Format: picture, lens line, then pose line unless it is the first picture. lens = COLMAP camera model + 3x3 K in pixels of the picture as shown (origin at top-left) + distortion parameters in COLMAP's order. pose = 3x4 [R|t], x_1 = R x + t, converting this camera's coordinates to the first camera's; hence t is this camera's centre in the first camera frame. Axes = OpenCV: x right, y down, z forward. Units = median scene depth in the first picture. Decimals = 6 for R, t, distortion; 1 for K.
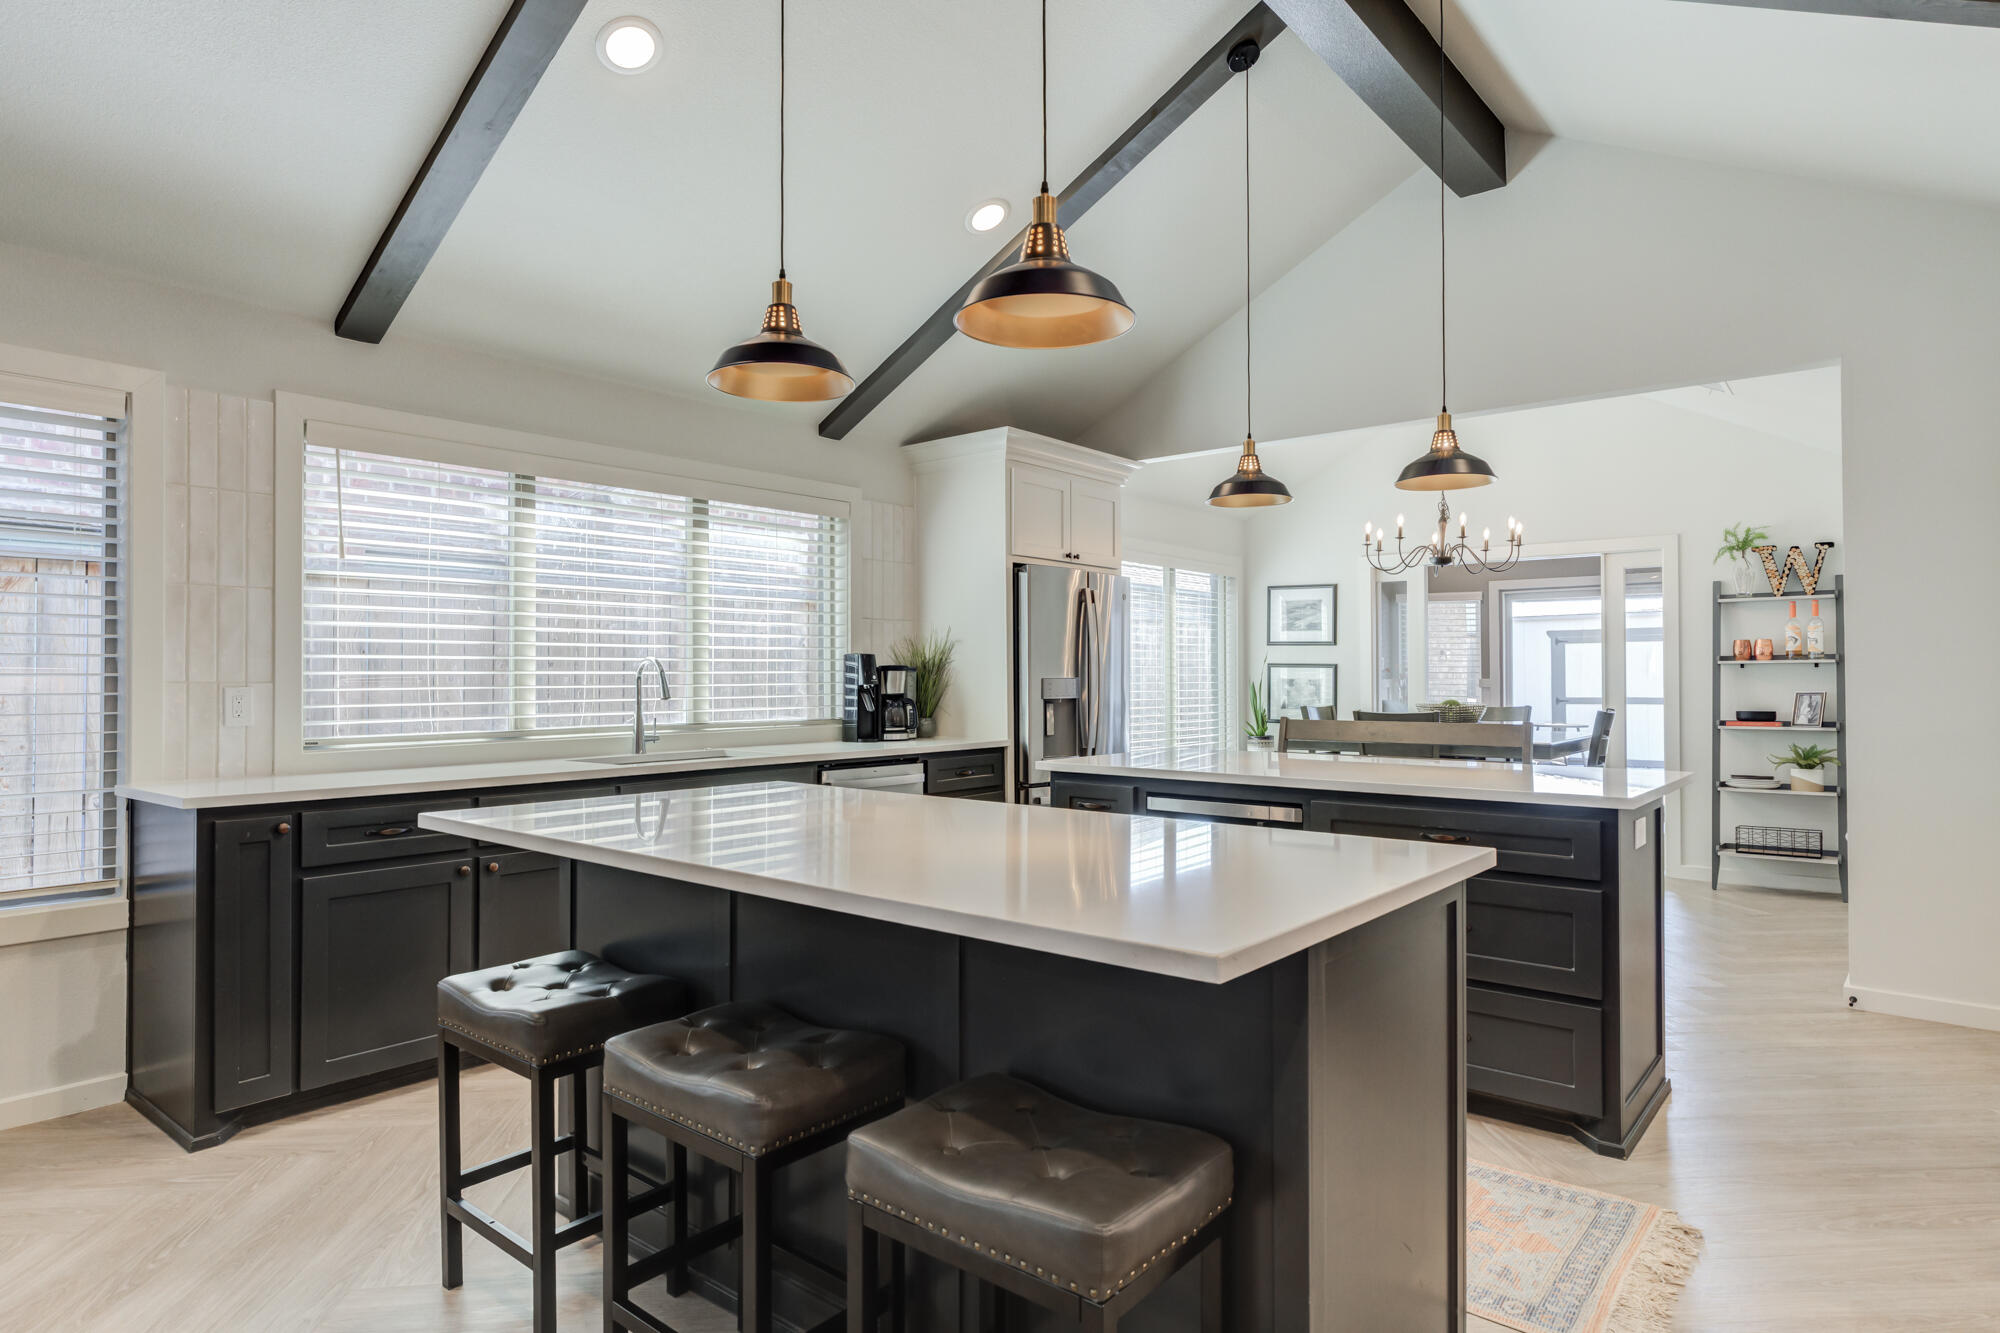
lens RADIAL K [[1123.5, 0, 1000.5], [0, 1123.5, 676.3], [0, 0, 1]] dist [-0.007906, 0.001053]
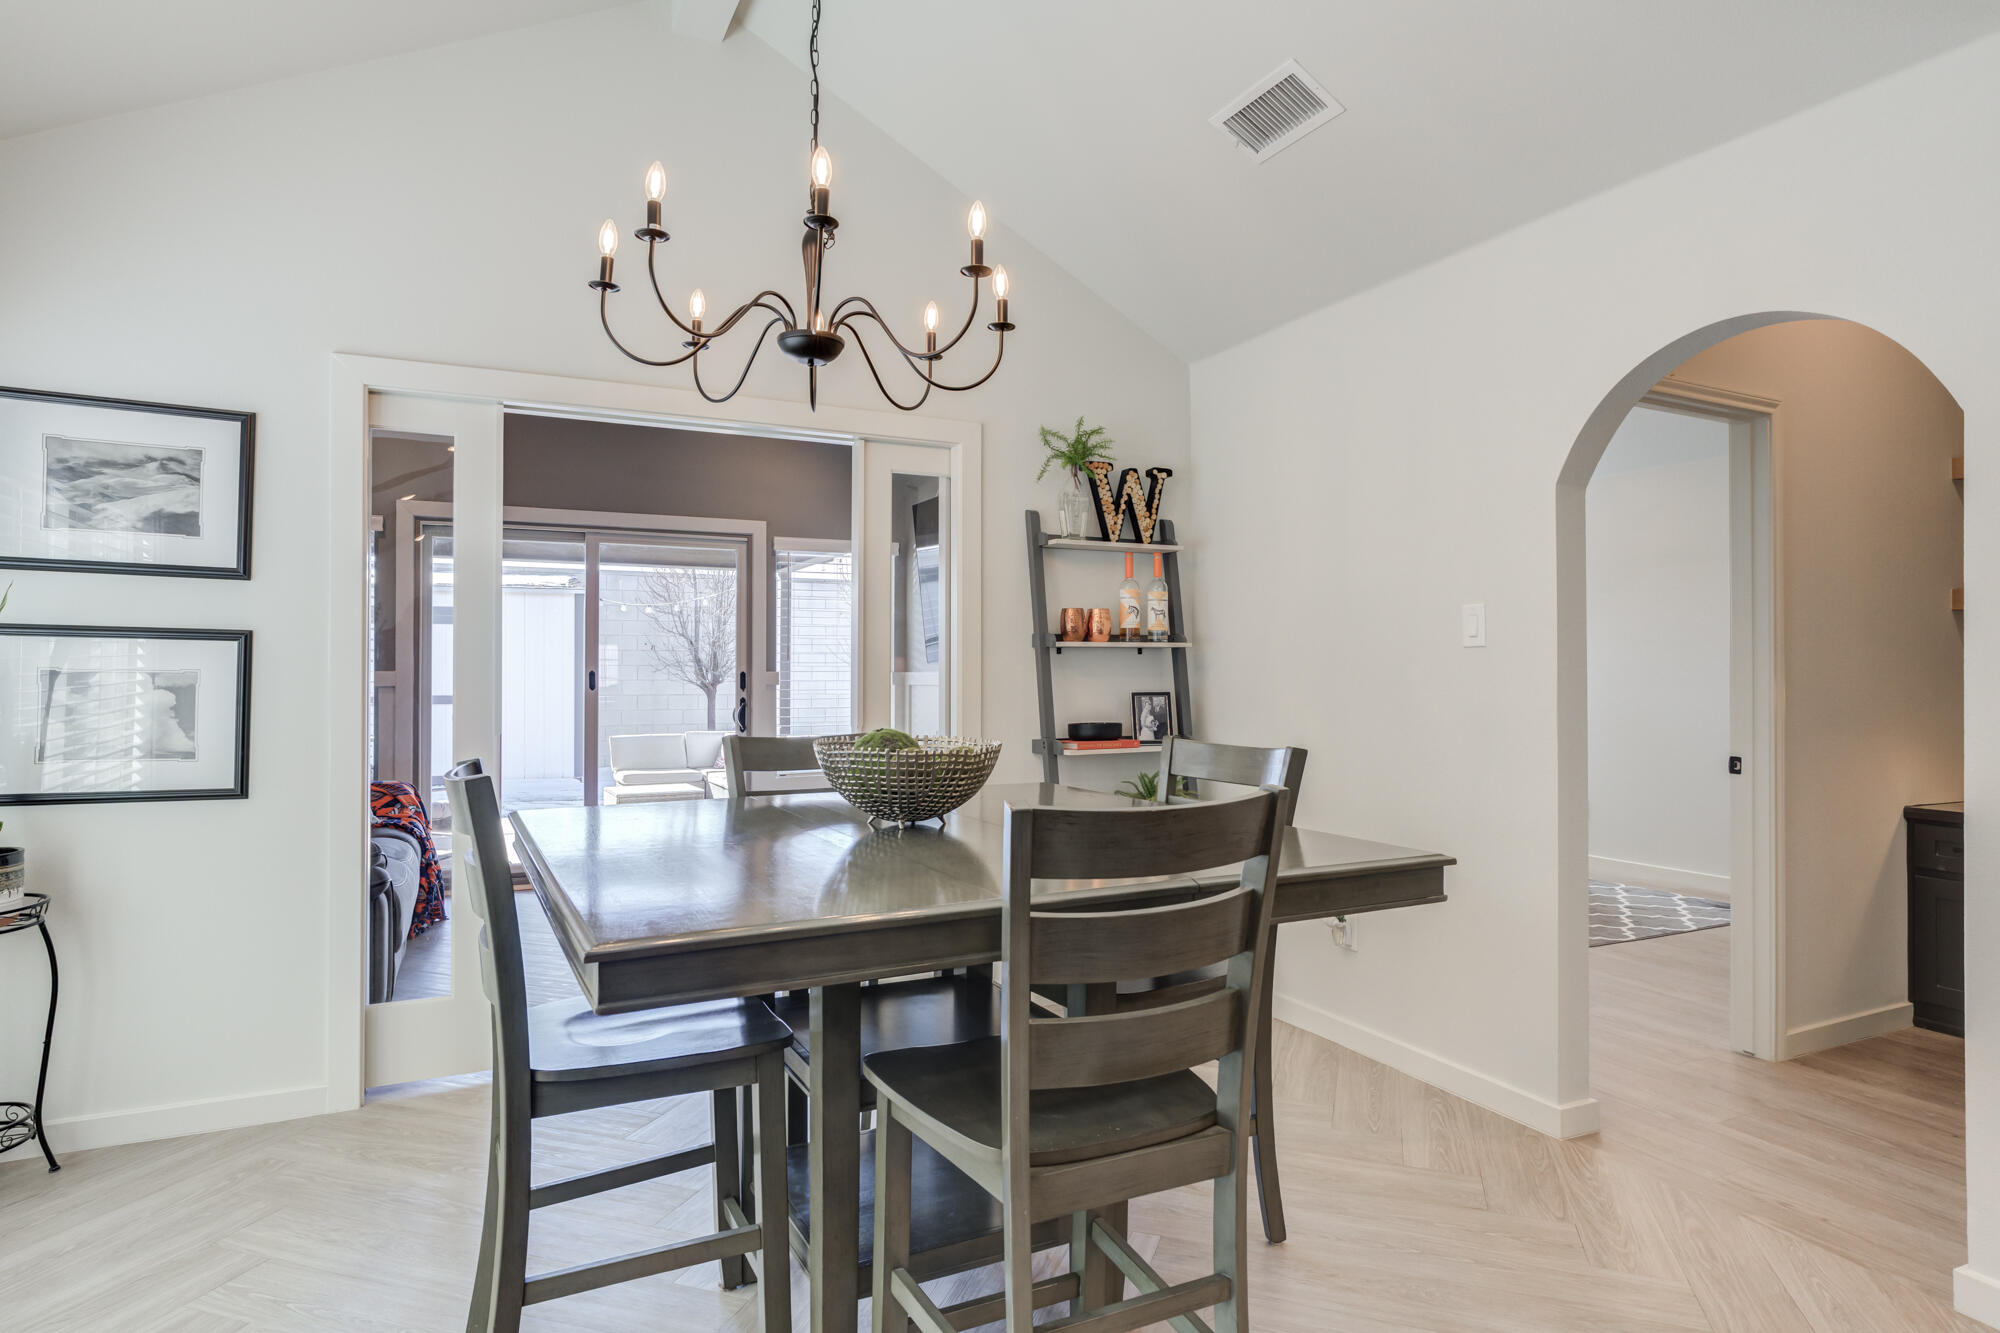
lens RADIAL K [[1088.2, 0, 1000.0], [0, 1088.2, 666.5], [0, 0, 1]] dist [-0.004299, -0.000064]
pose [[0.408888, 0.004283, 0.912575, 0.097674], [-0.001941, 0.999991, -0.003824, 0.002018], [-0.912583, -0.000208, 0.408892, 0.809930]]
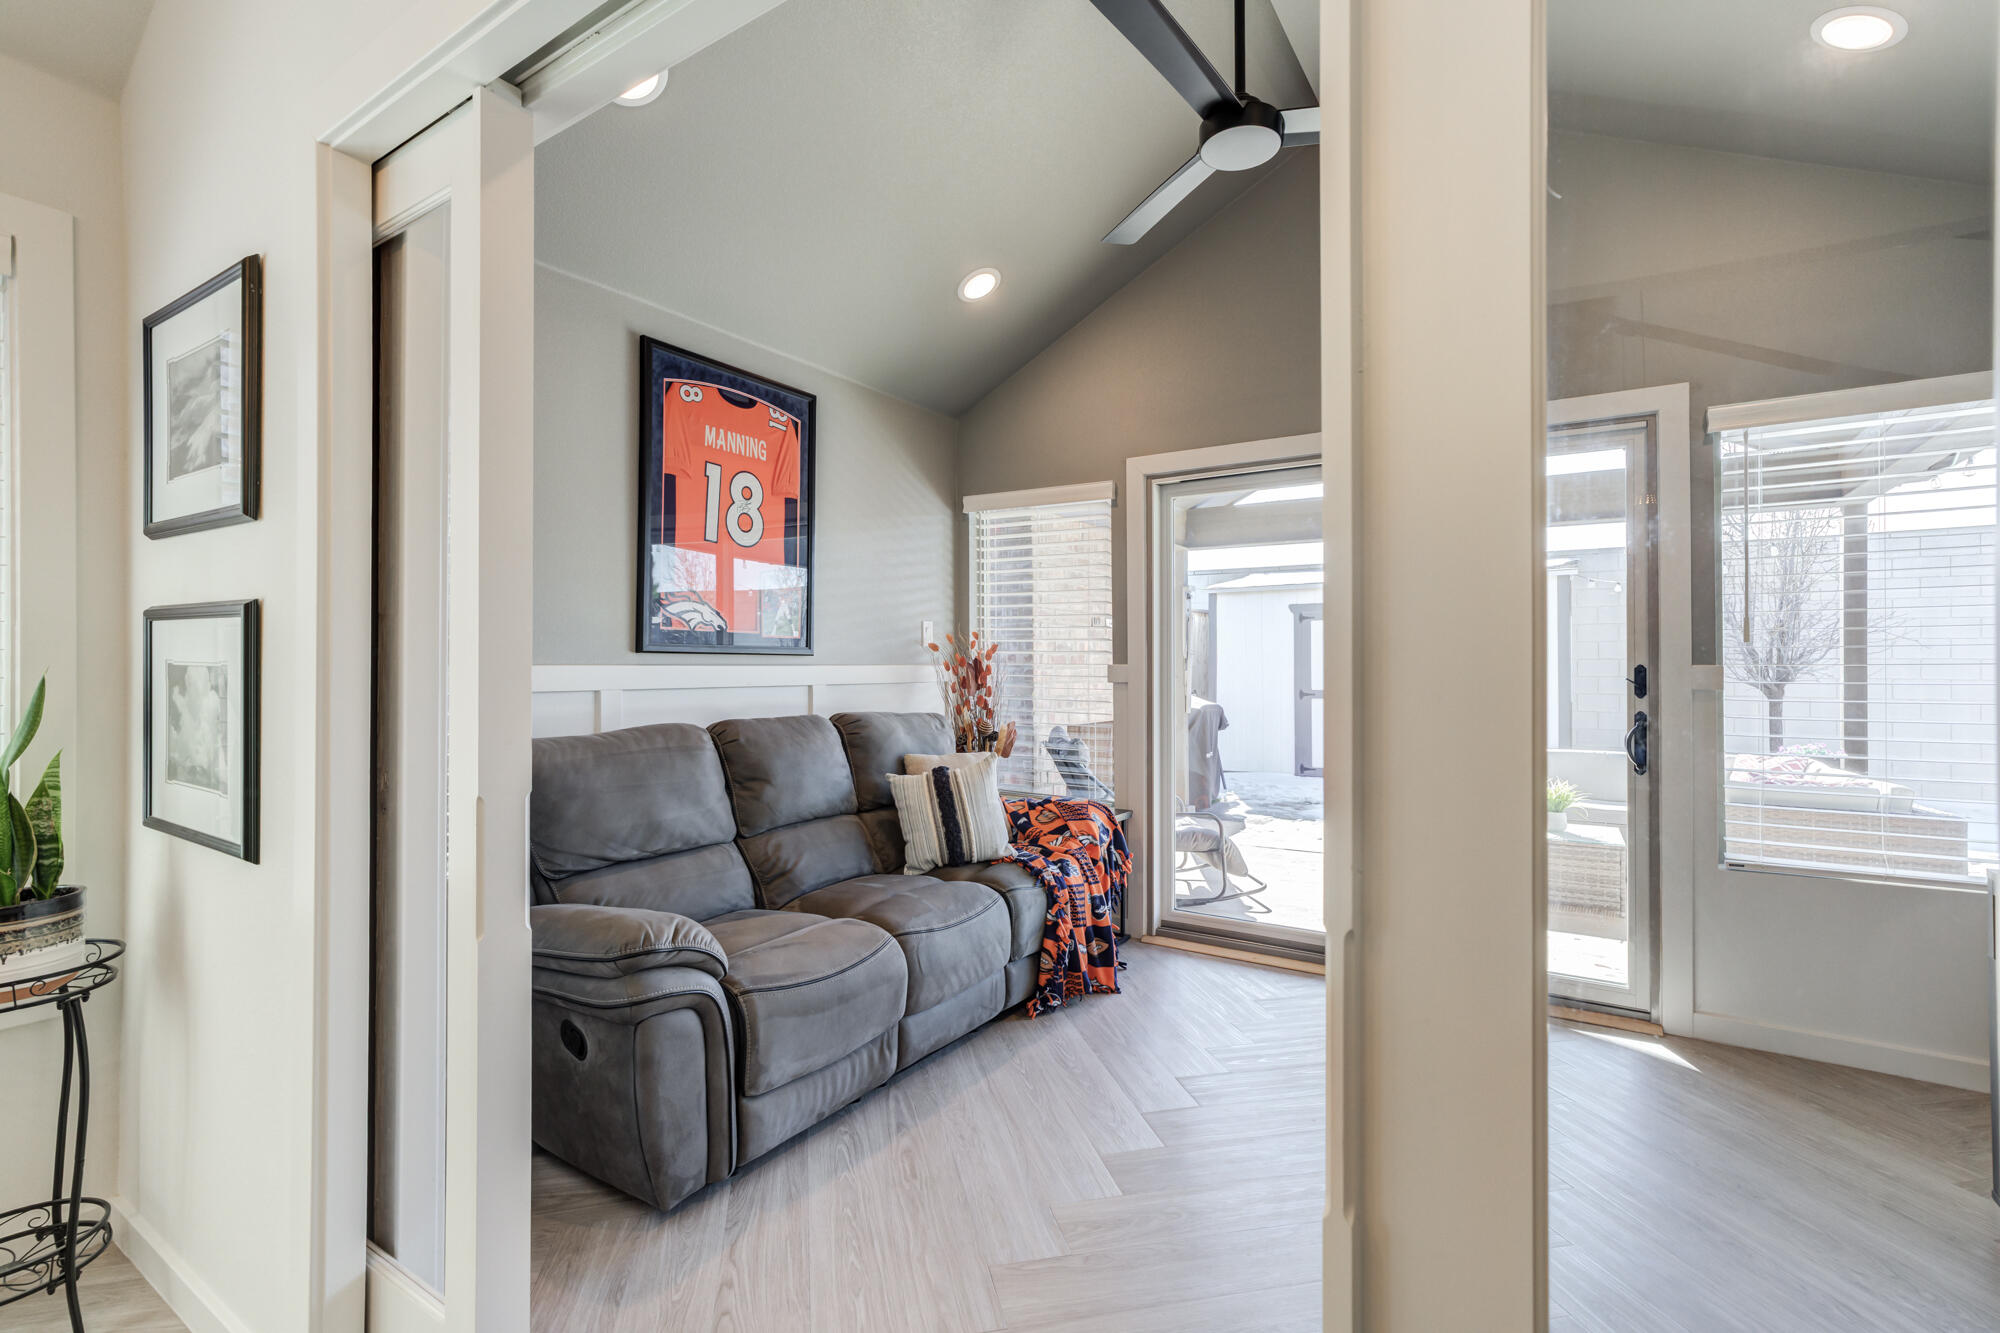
lens RADIAL K [[914.7, 0, 992.1], [0, 914.7, 658.0], [0, 0, 1]] dist [-0.020326, 0.018277]
pose [[0.993862, 0.000393, 0.110625, 0.549670], [0.000310, 0.999980, -0.006339, 0.002758], [-0.110625, 0.006335, 0.993842, 1.018877]]
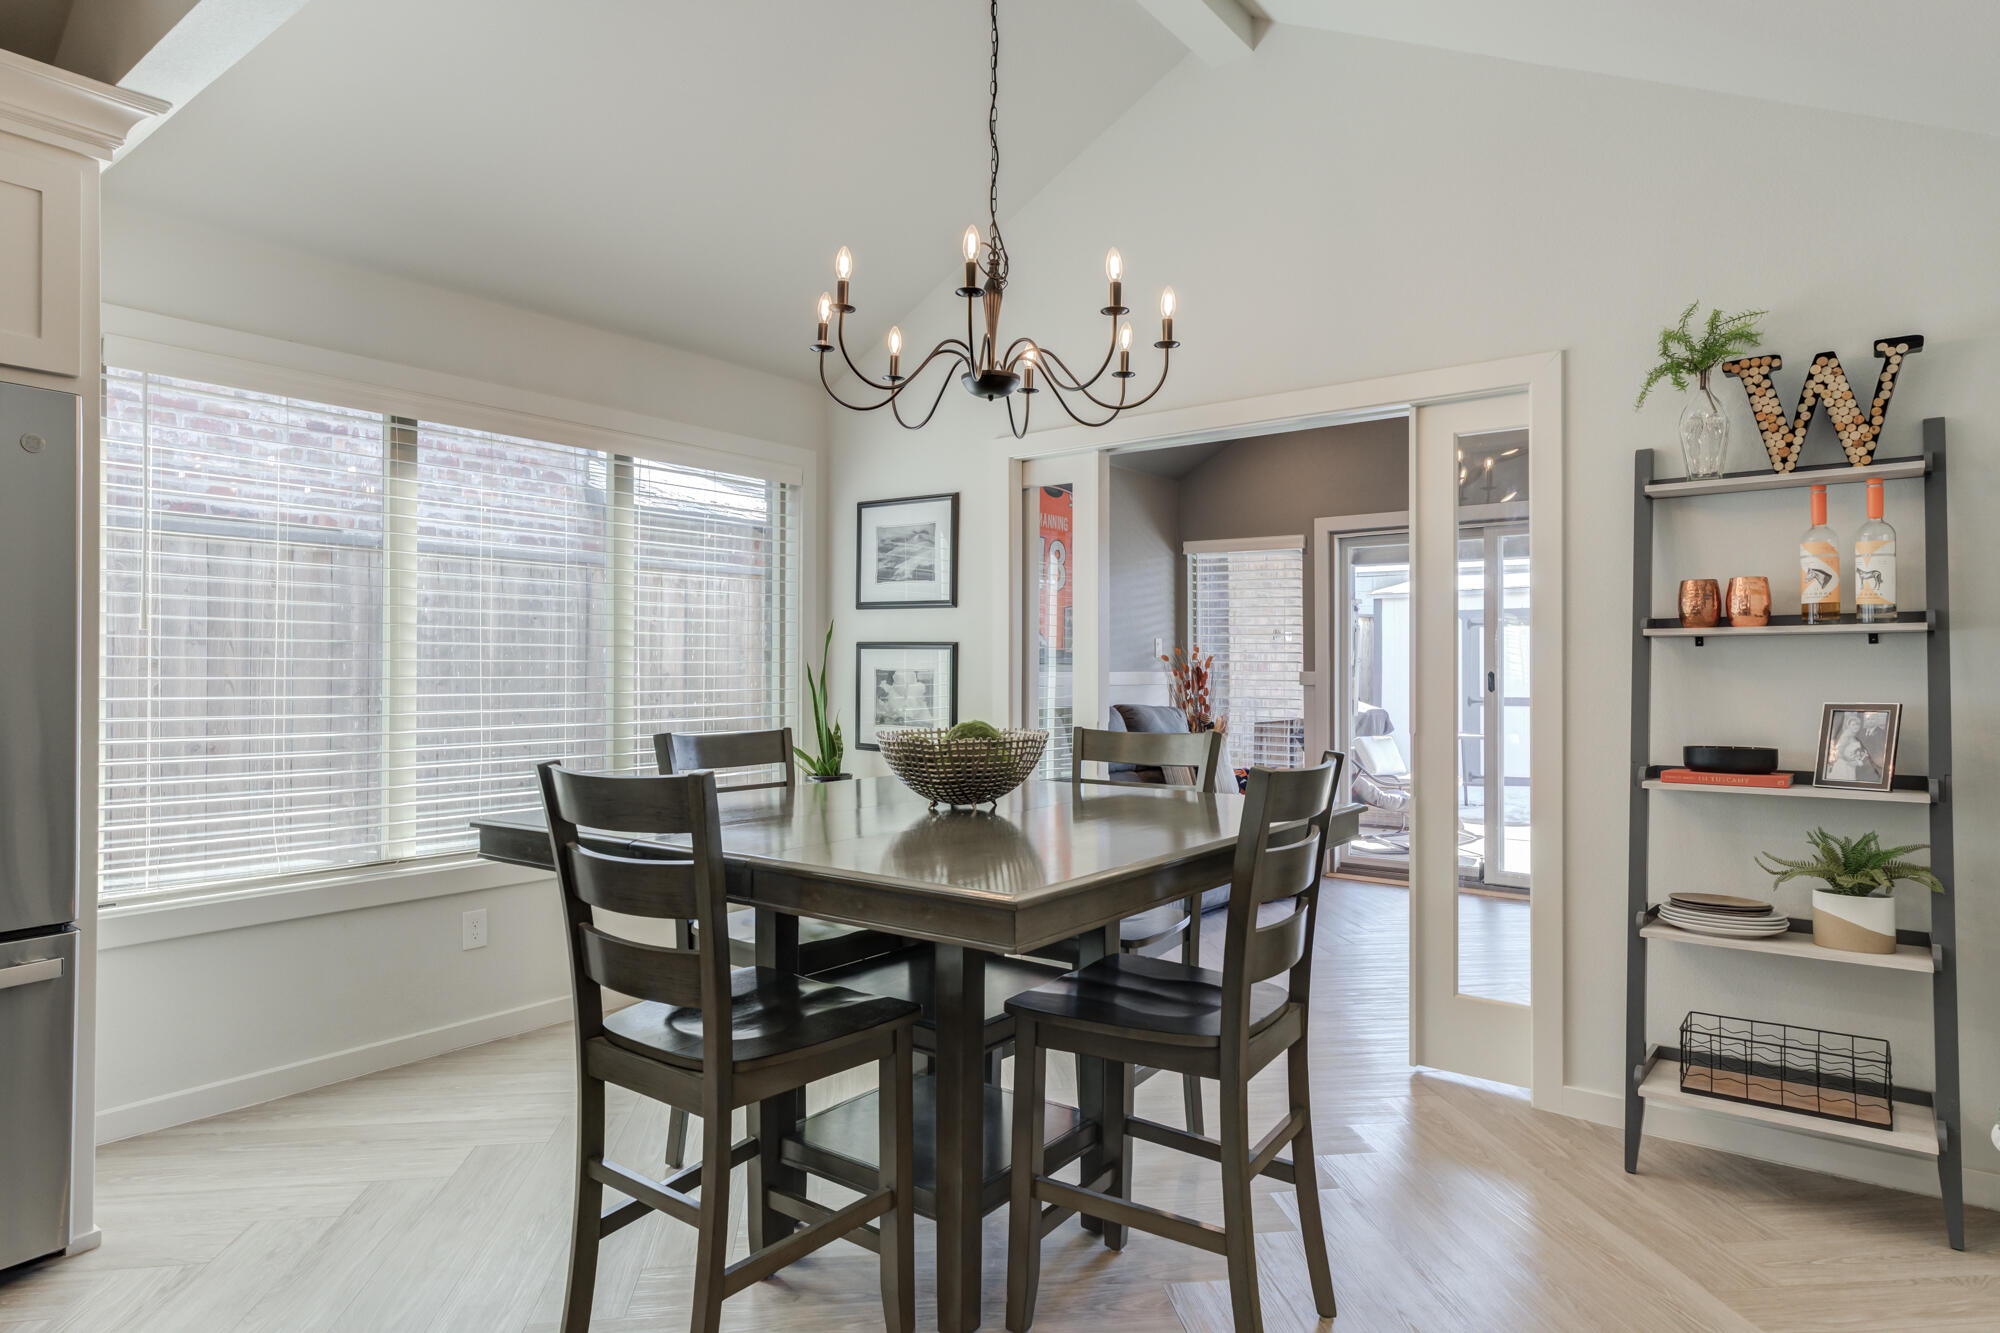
lens RADIAL K [[1144.3, 0, 999.4], [0, 1144.3, 679.7], [0, 0, 1]] dist [-0.000002, 0.000529]
pose [[0.999581, 0.003267, 0.028762, 0.389184], [-0.003503, 0.999961, 0.008160, 0.003173], [-0.028734, -0.008257, 0.999553, 0.580096]]
